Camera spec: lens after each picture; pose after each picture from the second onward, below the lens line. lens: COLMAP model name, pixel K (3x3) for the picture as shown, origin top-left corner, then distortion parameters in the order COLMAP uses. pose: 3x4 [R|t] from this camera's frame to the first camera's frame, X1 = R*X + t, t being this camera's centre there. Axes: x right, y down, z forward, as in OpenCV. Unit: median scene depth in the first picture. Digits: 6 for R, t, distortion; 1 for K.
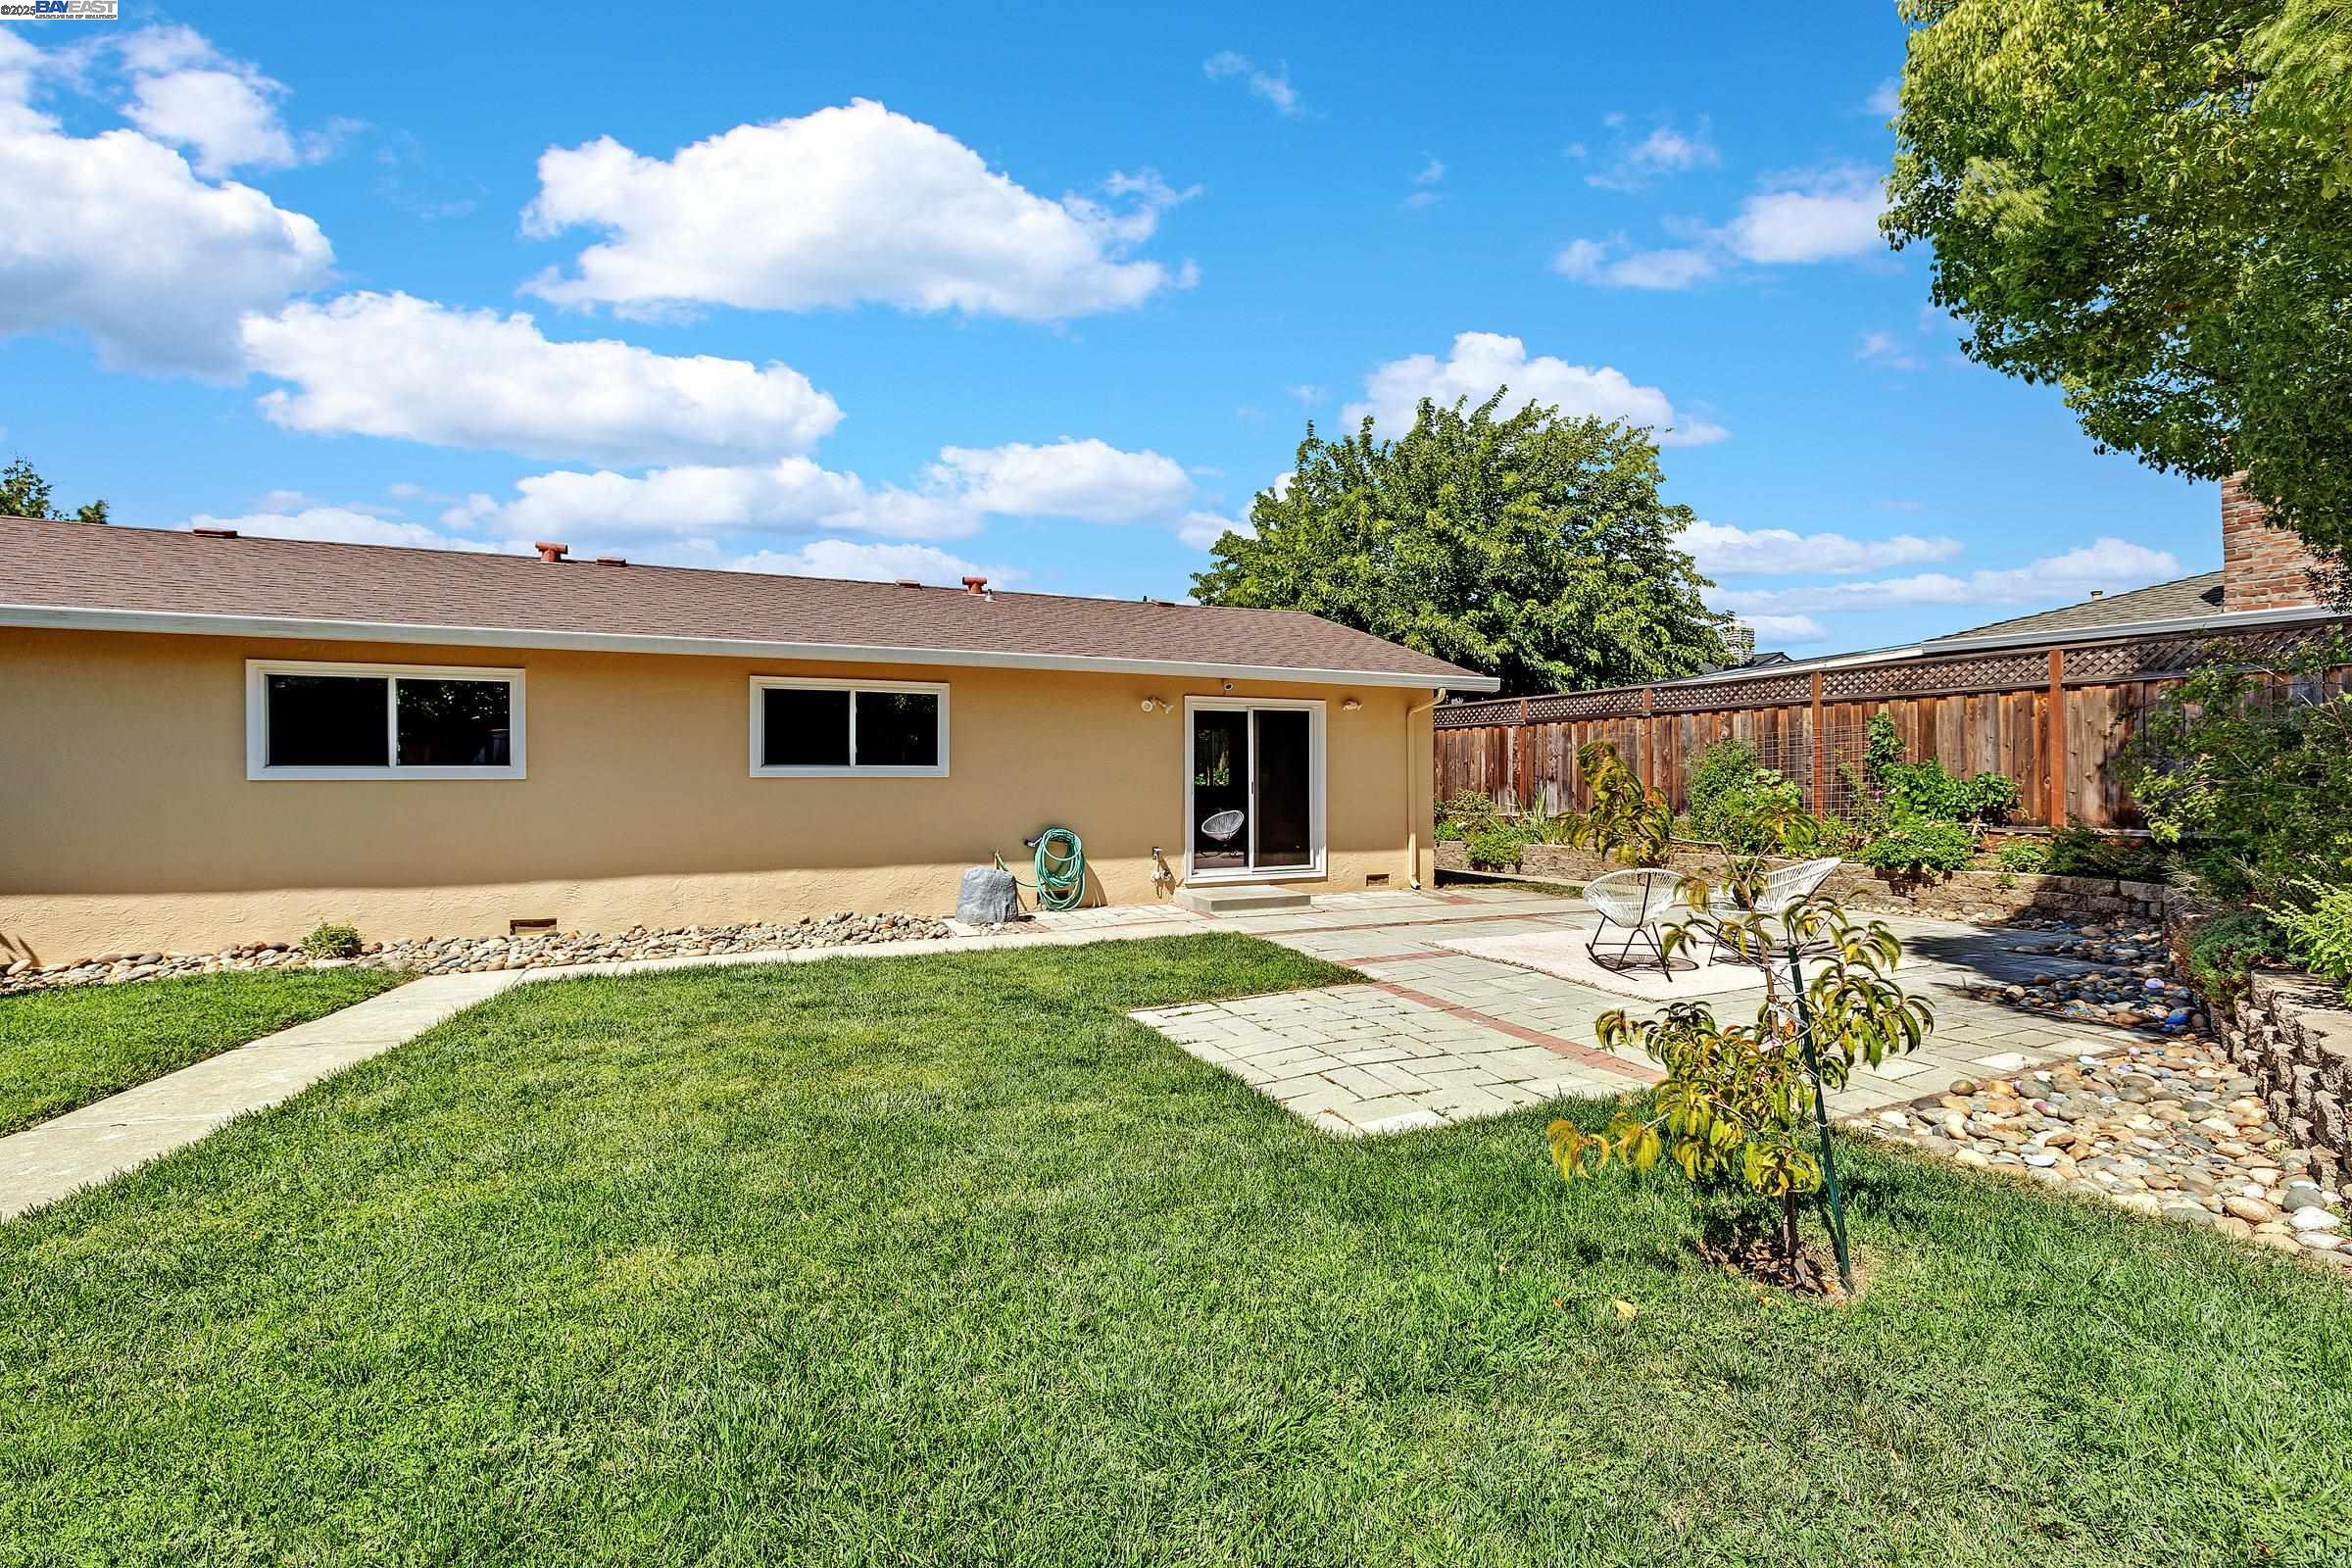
lens RADIAL K [[991.8, 0, 1174.6], [0, 991.8, 784.9], [0, 0, 1]] dist [-0.000049, 0.000496]
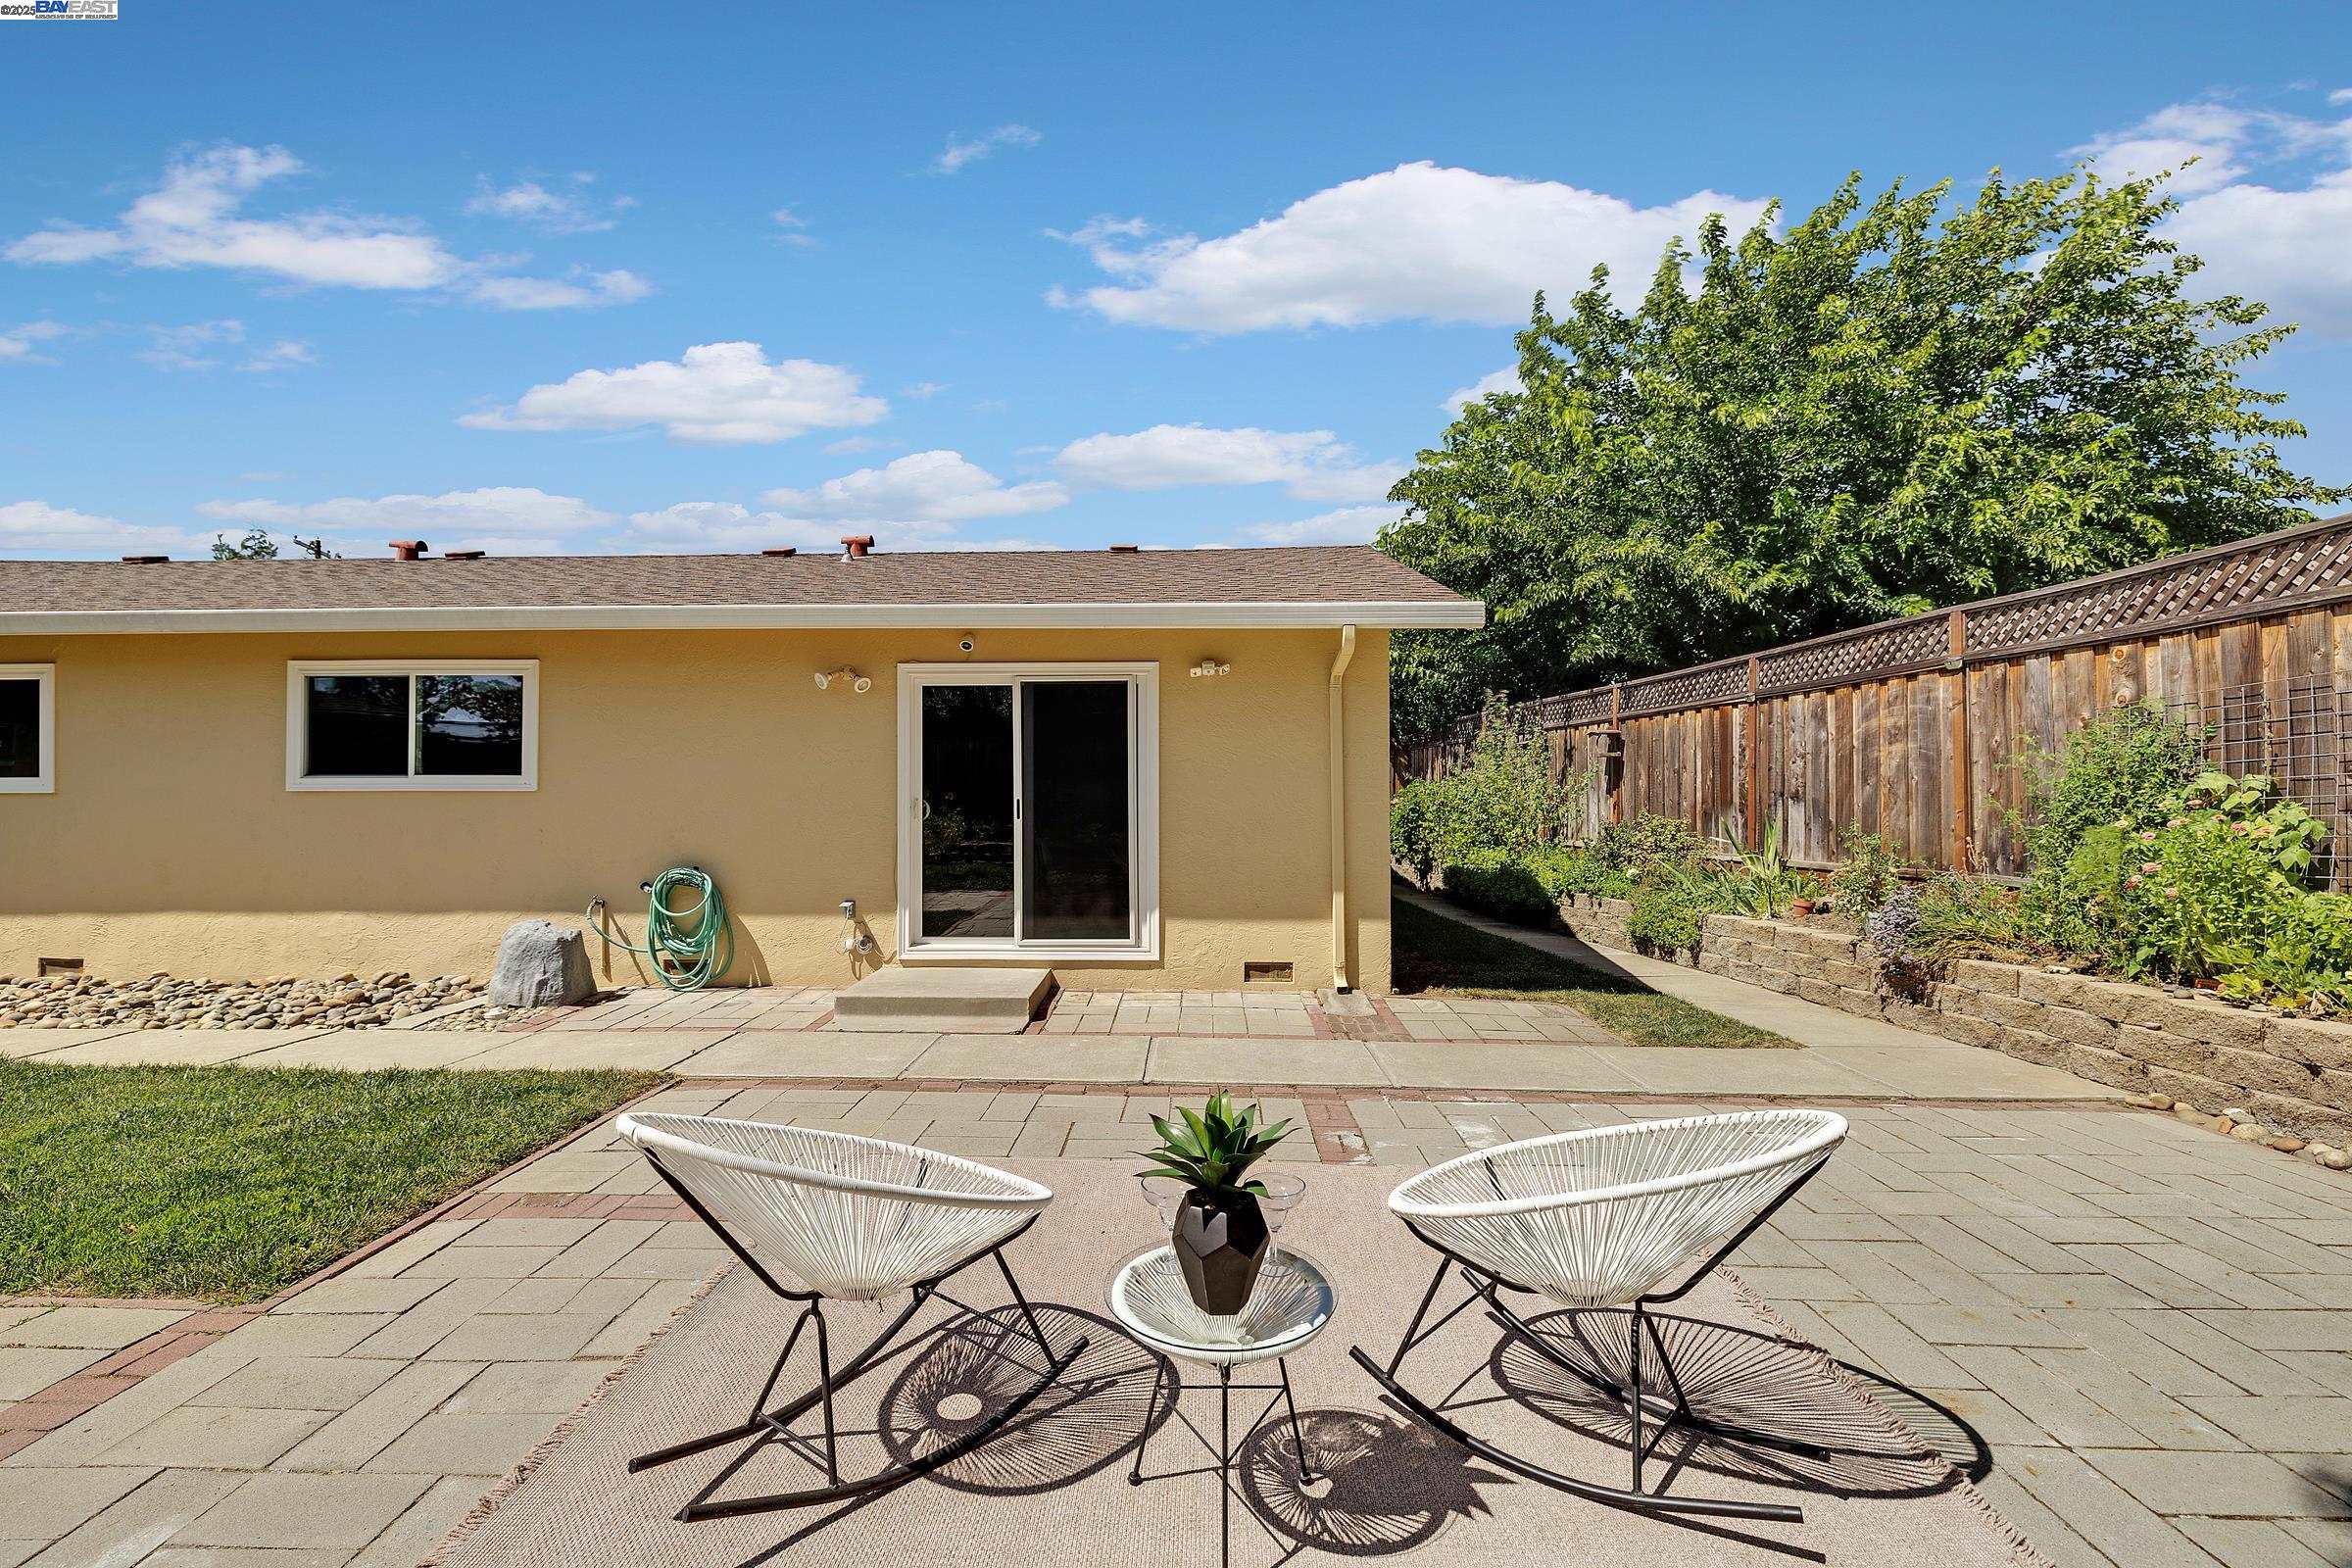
lens RADIAL K [[991.8, 0, 1160.2], [0, 991.8, 785.8], [0, 0, 1]] dist [-0.000049, 0.000496]
pose [[0.898397, -0.001612, -0.439182, 0.395852], [-0.004862, 0.999895, -0.013616, -0.003102], [0.439158, 0.014368, 0.898295, 0.452130]]
